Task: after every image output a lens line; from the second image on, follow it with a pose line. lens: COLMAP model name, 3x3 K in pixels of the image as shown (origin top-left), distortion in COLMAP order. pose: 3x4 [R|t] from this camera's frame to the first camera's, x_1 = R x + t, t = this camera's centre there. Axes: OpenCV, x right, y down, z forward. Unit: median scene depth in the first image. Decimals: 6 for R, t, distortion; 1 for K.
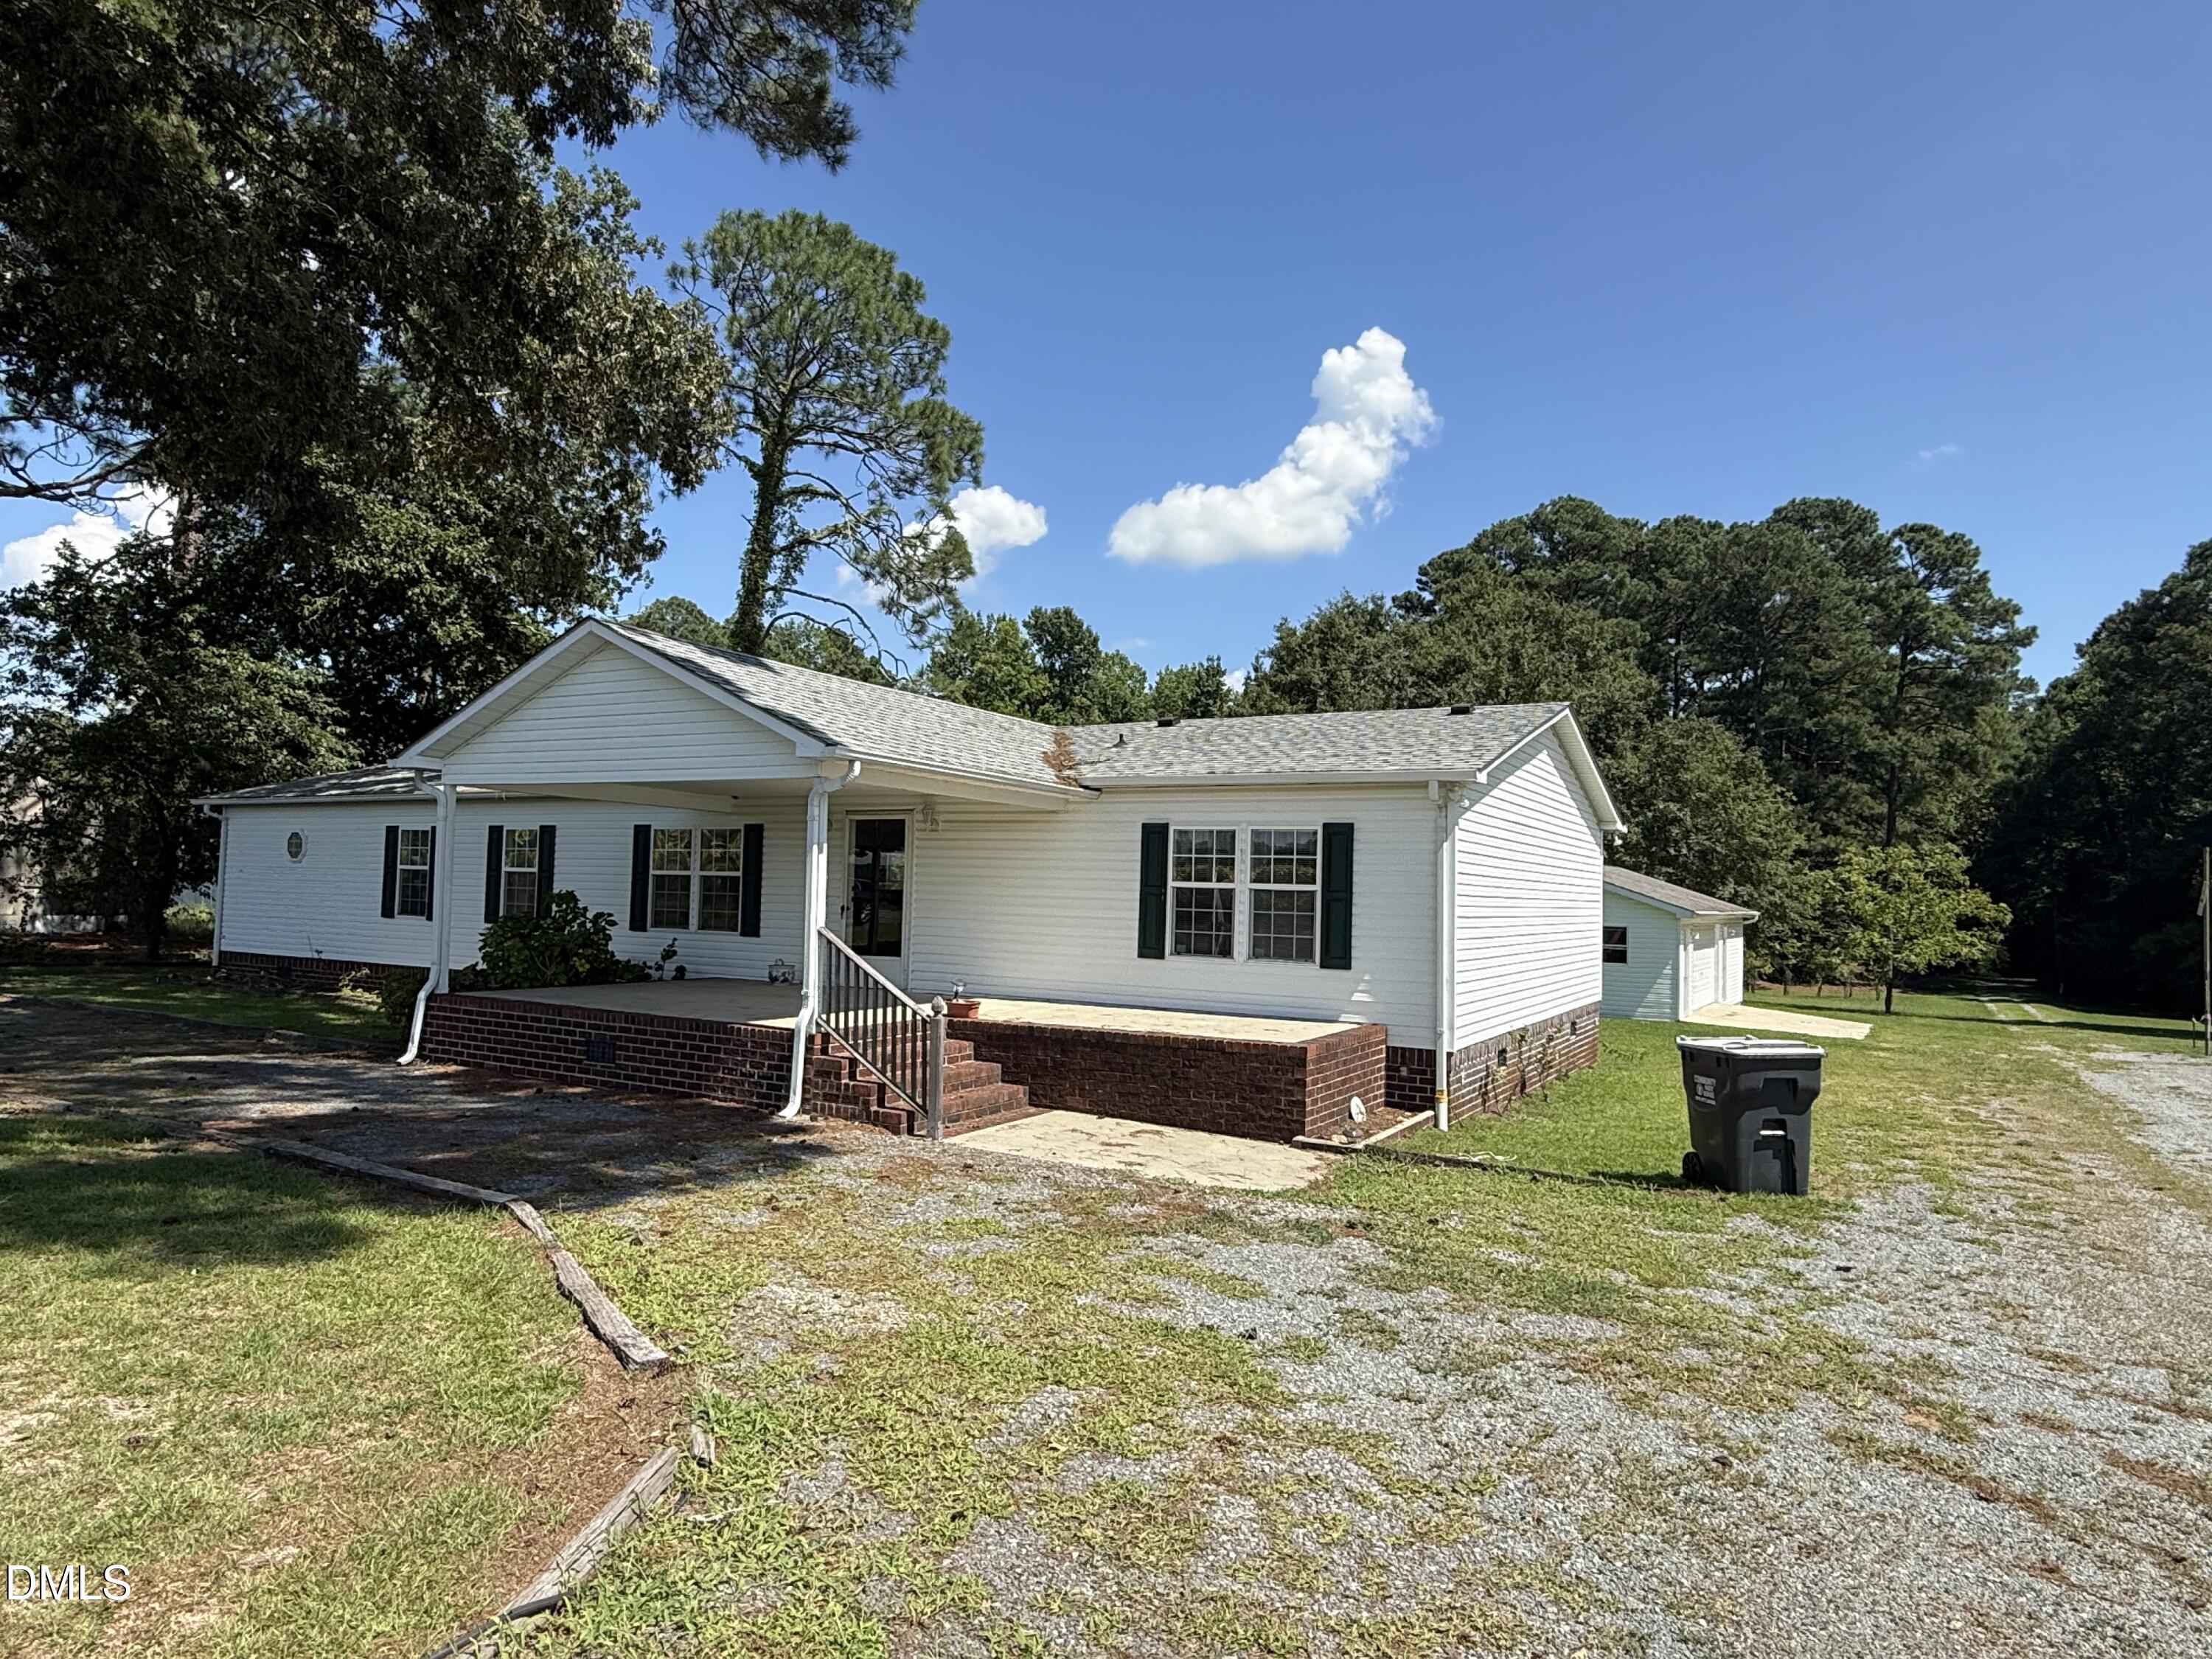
lens RADIAL K [[1335.9, 0, 1094.0], [0, 1335.9, 831.7], [0, 0, 1]] dist [0.001165, 0.001531]
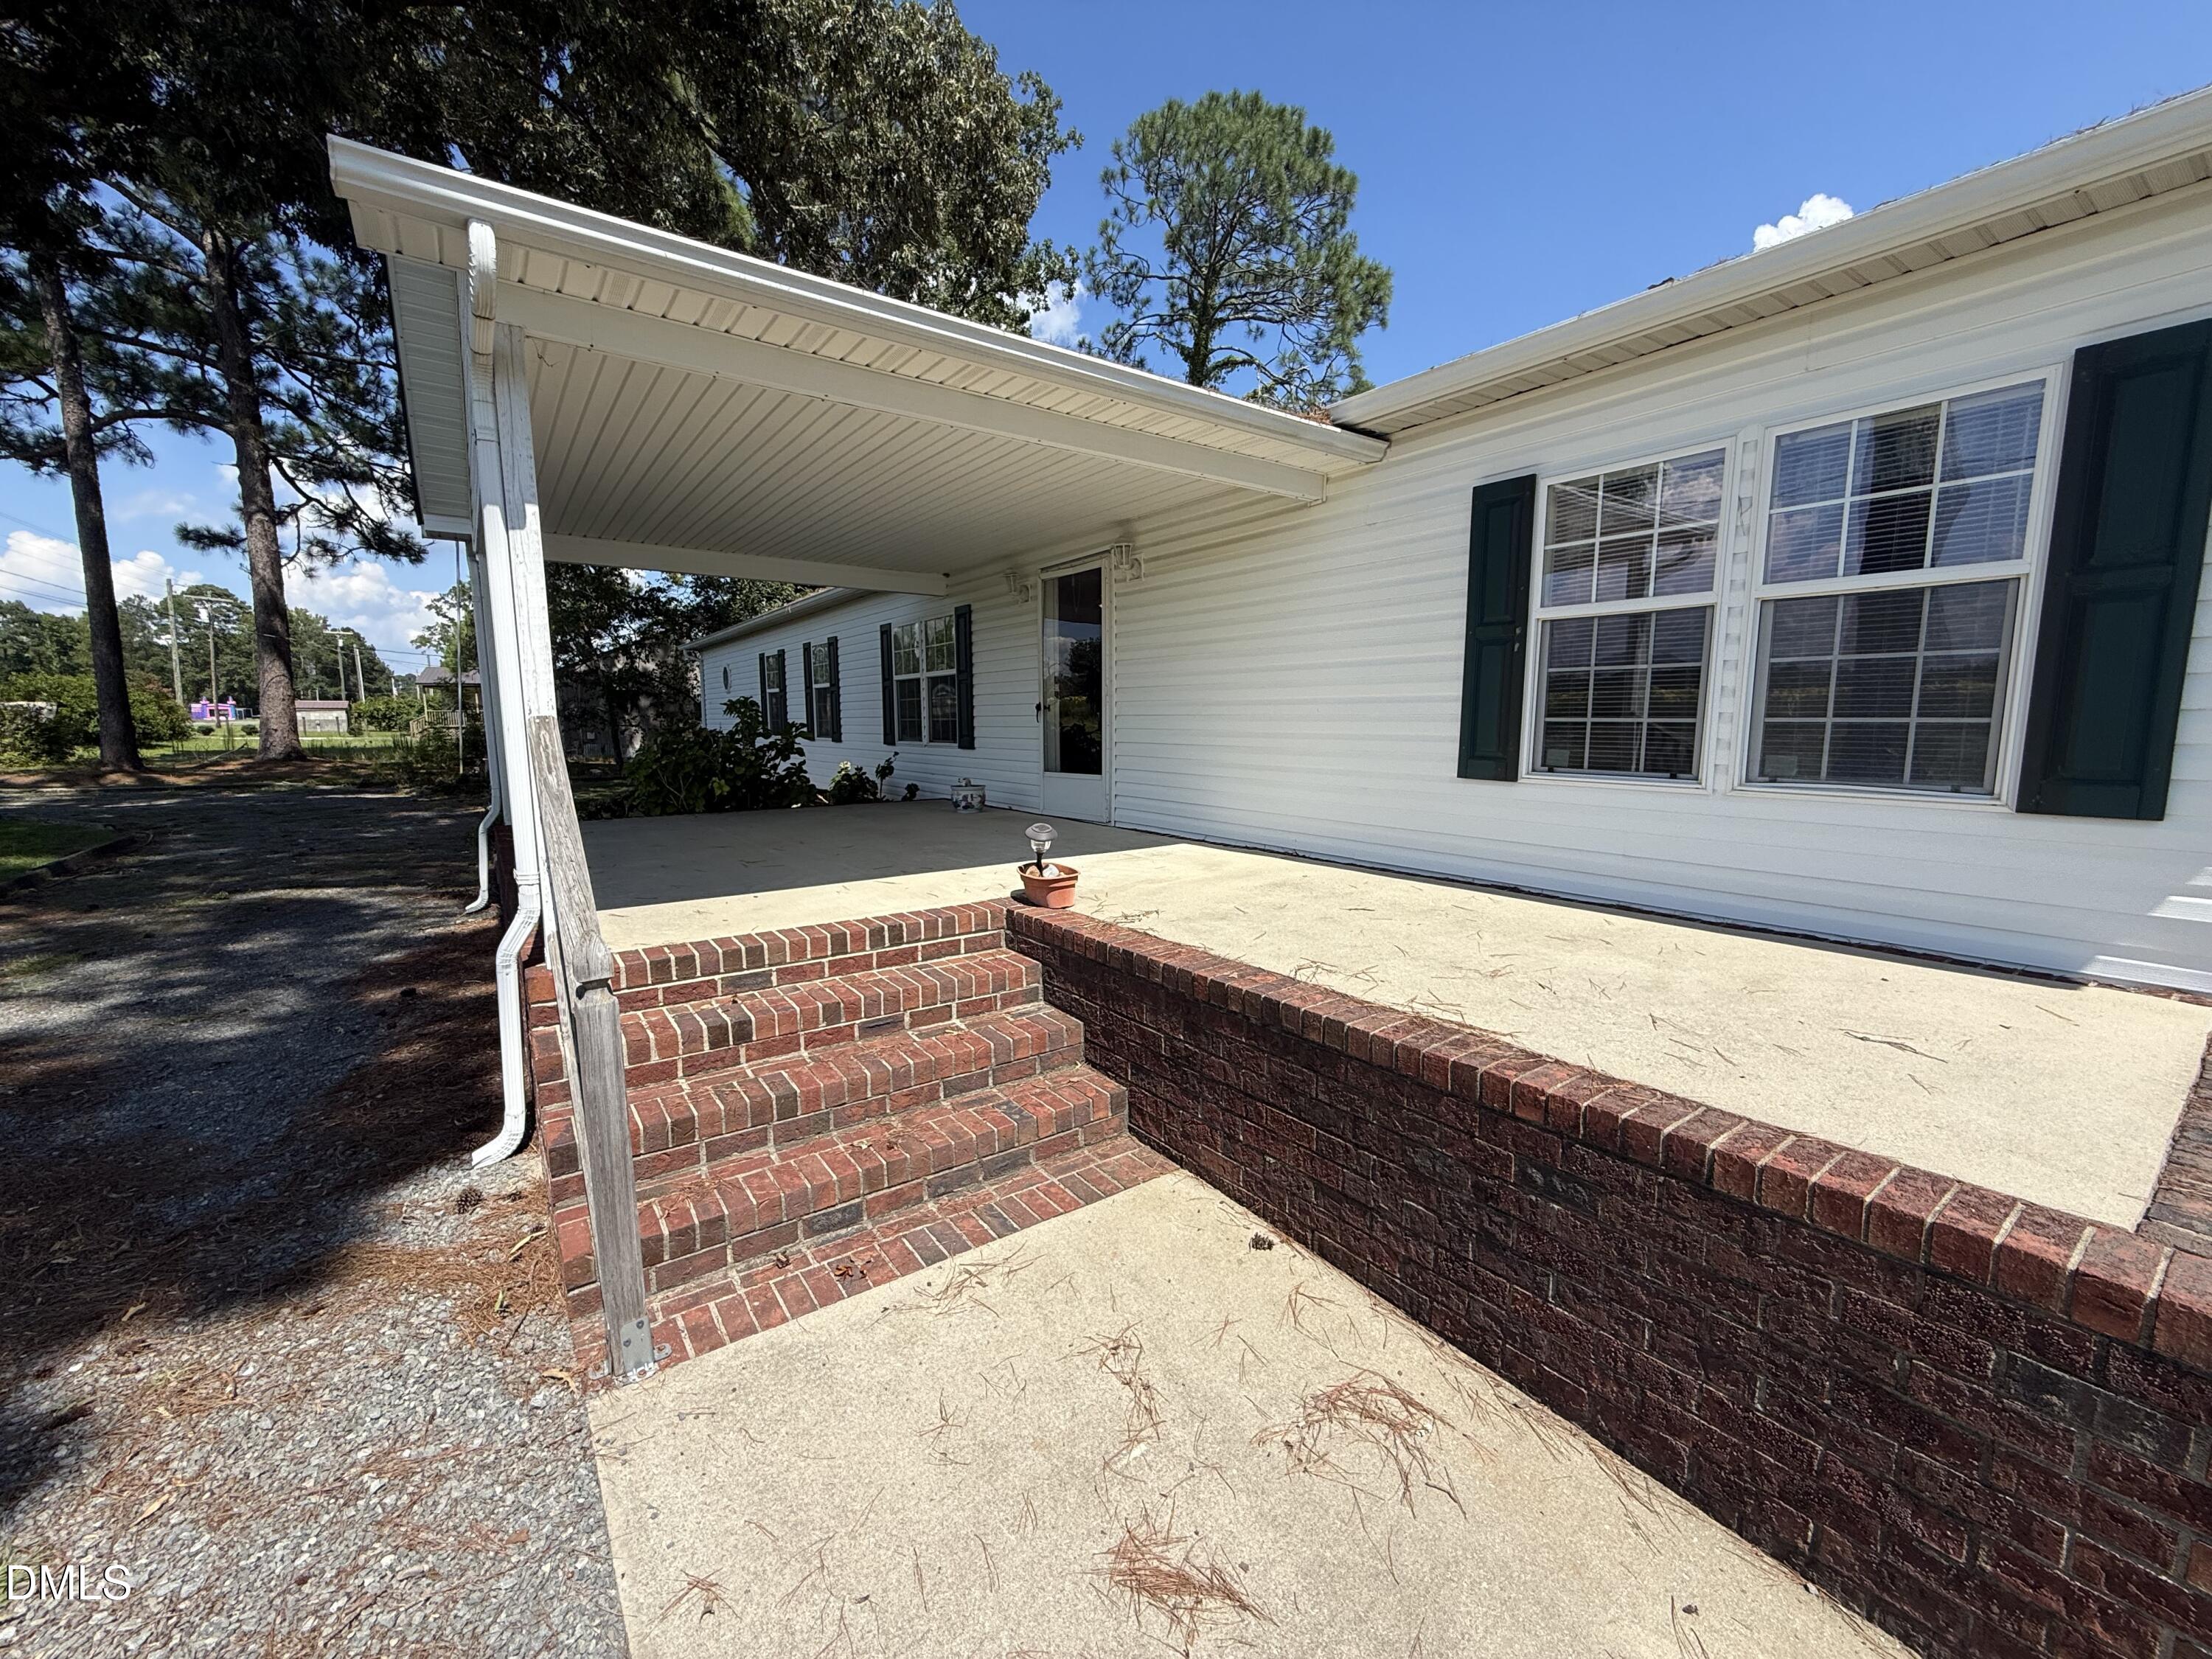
lens RADIAL K [[884.0, 0, 1104.8], [0, 884.0, 831.7], [0, 0, 1]] dist [-0.001606, 0.000540]
pose [[0.907273, 0.022836, -0.419922, 0.043459], [0.047411, 0.986605, 0.156088, 0.048529], [0.417861, -0.161523, 0.894037, 0.552018]]
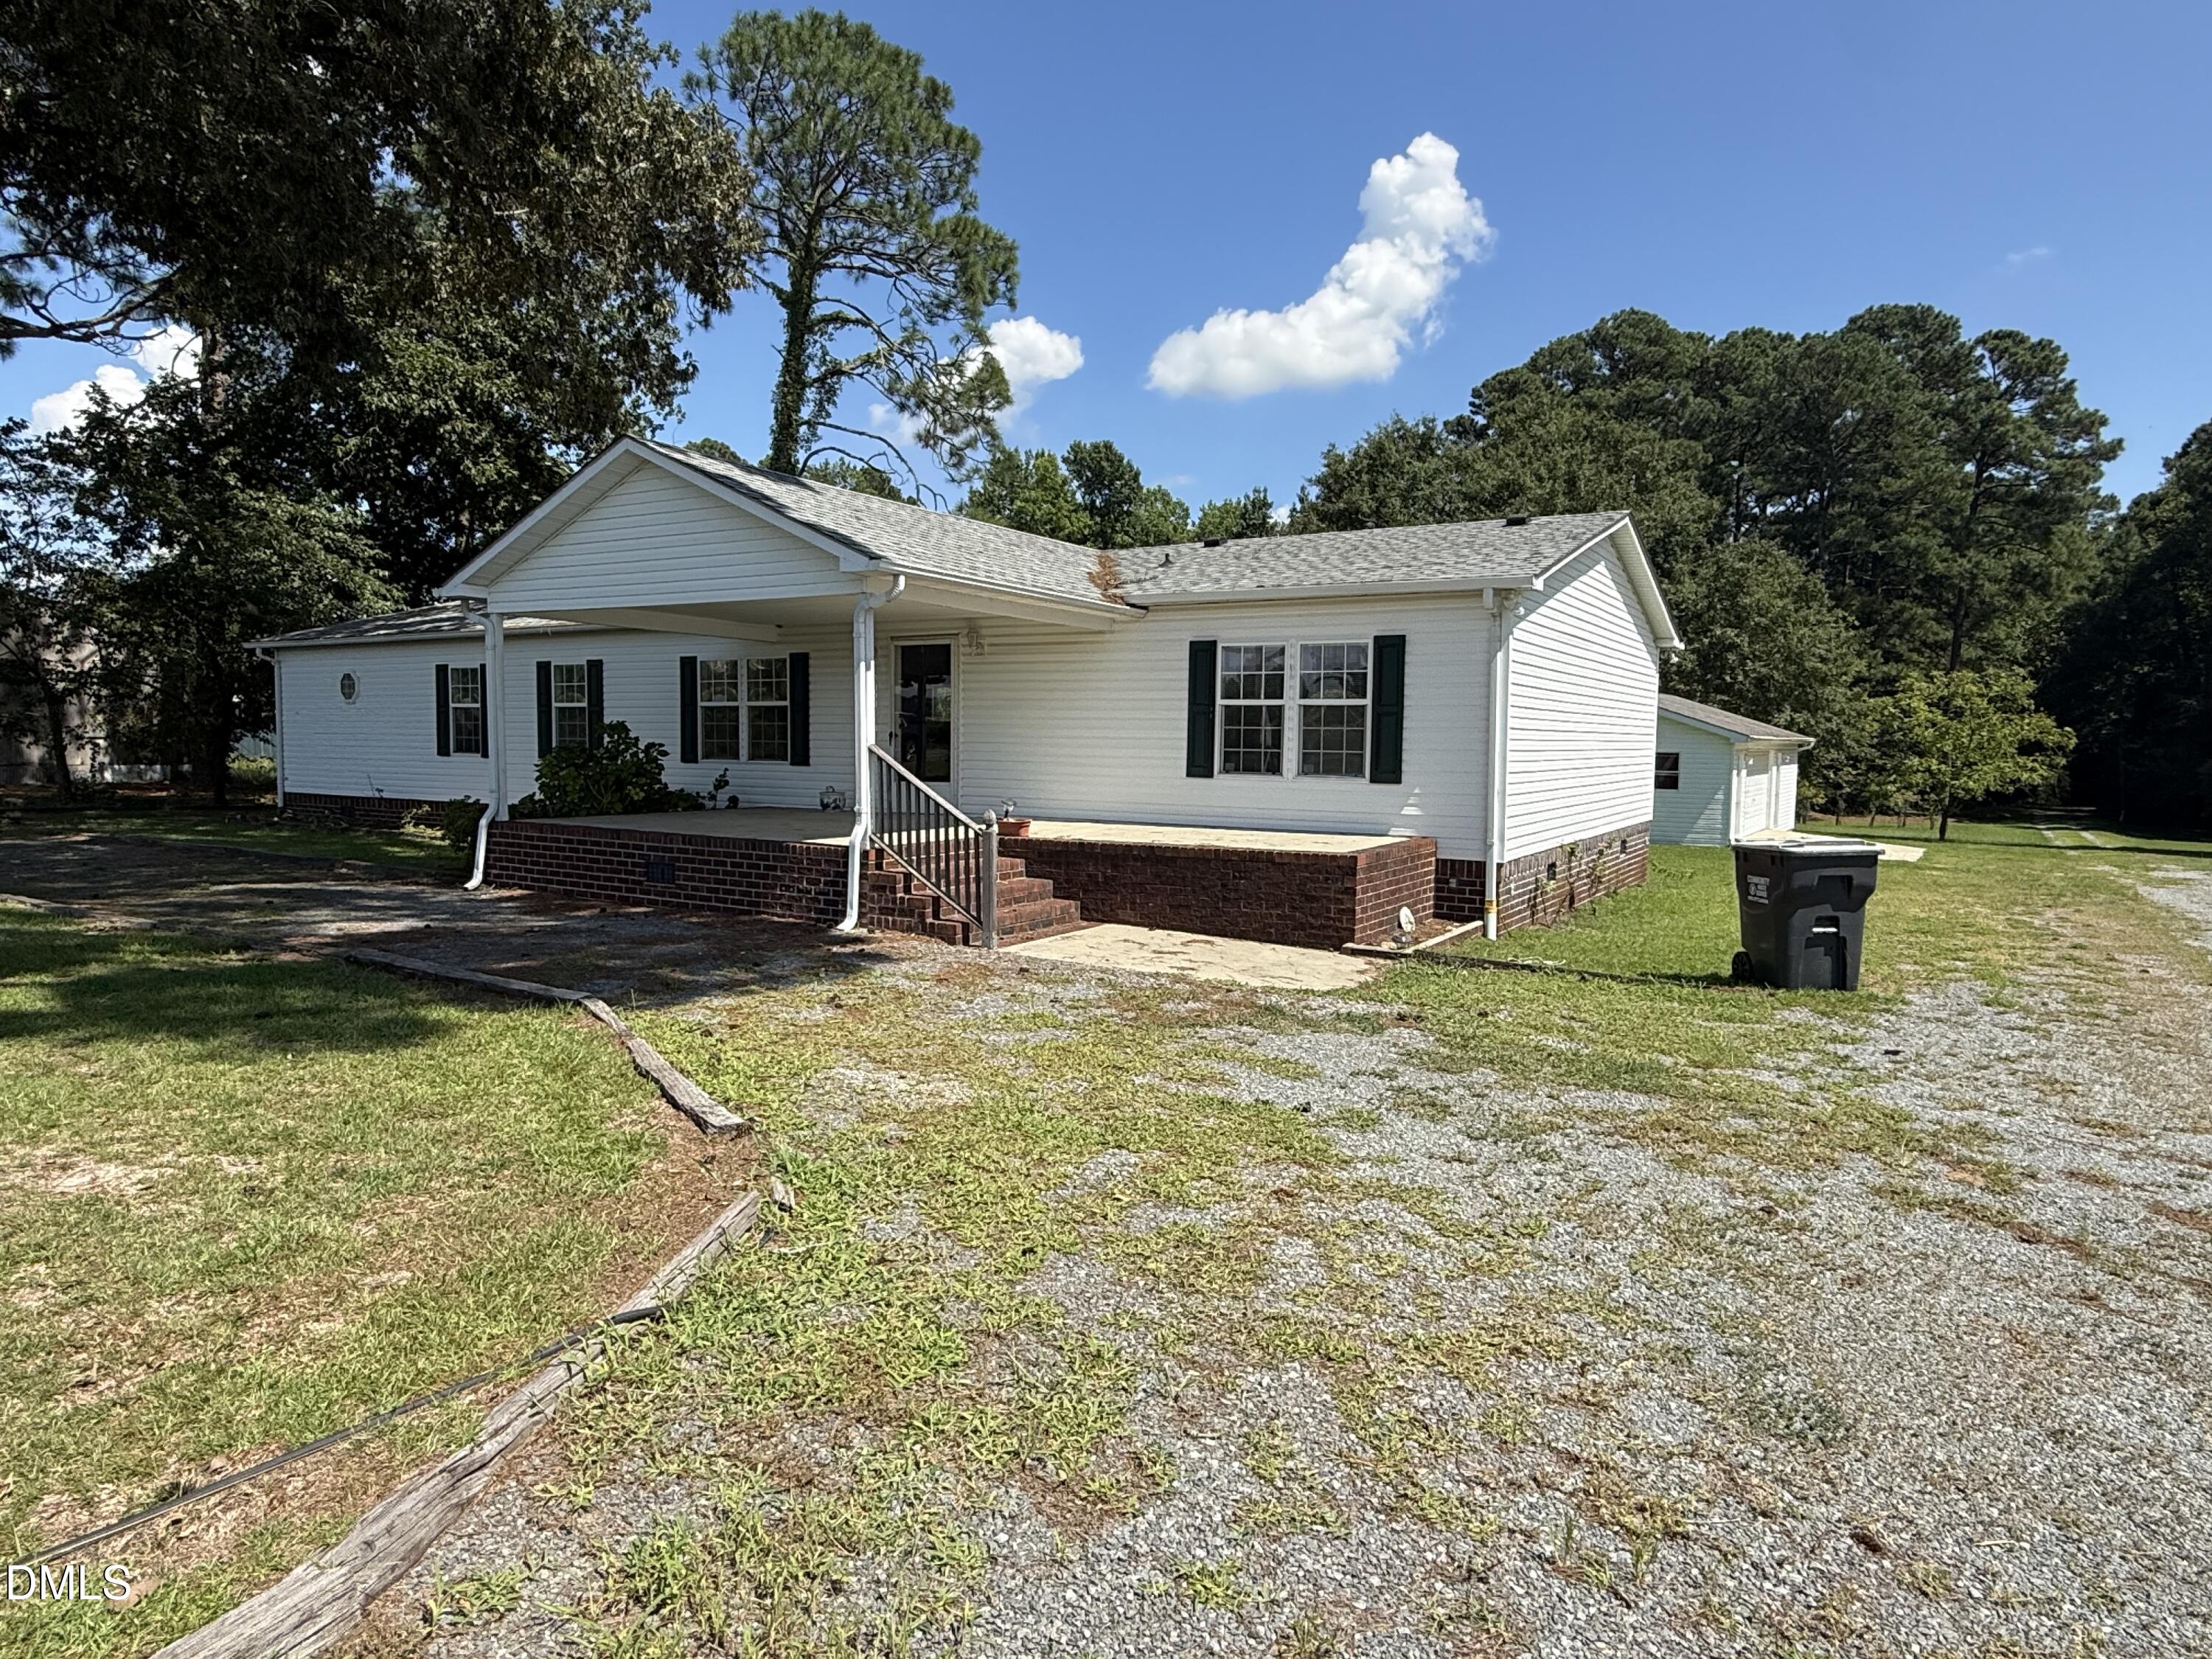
lens RADIAL K [[1335.9, 0, 1101.5], [0, 1335.9, 832.1], [0, 0, 1]] dist [0.001165, 0.001531]
pose [[0.999516, -0.013021, -0.028253, -0.002598], [0.016203, 0.993176, 0.115494, 0.015873], [0.026557, -0.115896, 0.992906, 0.000178]]
